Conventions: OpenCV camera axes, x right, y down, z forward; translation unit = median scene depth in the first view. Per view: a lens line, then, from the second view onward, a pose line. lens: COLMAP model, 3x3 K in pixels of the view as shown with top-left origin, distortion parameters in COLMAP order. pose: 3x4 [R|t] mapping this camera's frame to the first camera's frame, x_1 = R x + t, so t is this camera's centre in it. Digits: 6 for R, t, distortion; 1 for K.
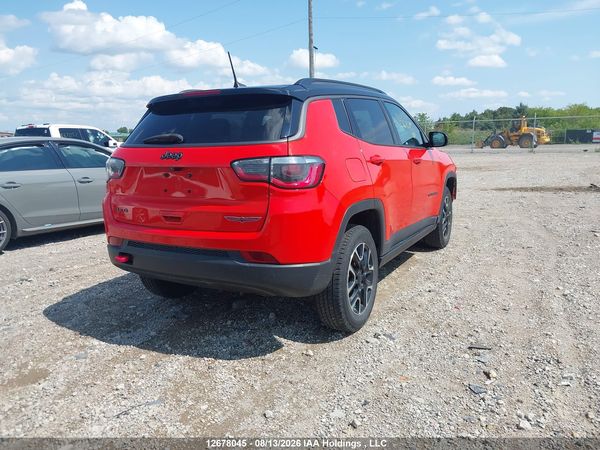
lens RADIAL K [[466.9, 0, 293.7], [0, 466.9, 227.2], [0, 0, 1]] dist [0.013355, -0.011105]
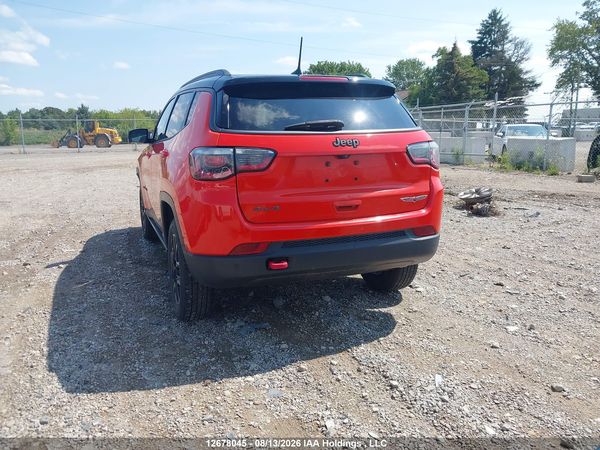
lens RADIAL K [[466.9, 0, 272.5], [0, 466.9, 221.5], [0, 0, 1]] dist [0.013355, -0.011105]
pose [[0.651952, -0.125279, 0.747840, -0.377617], [0.134927, 0.989684, 0.048167, -0.020168], [-0.746159, 0.069502, 0.662130, 0.168192]]
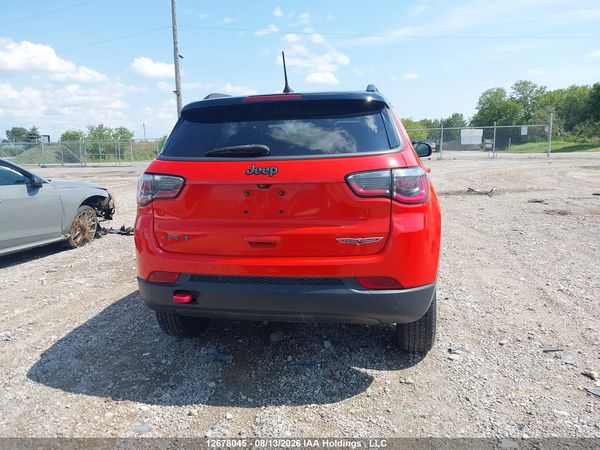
lens RADIAL K [[466.9, 0, 289.9], [0, 466.9, 223.3], [0, 0, 1]] dist [0.013355, -0.011105]
pose [[0.952860, -0.052212, 0.298884, -0.161201], [0.061258, 0.997902, -0.020969, -0.012584], [-0.297162, 0.038290, 0.954059, 0.063771]]
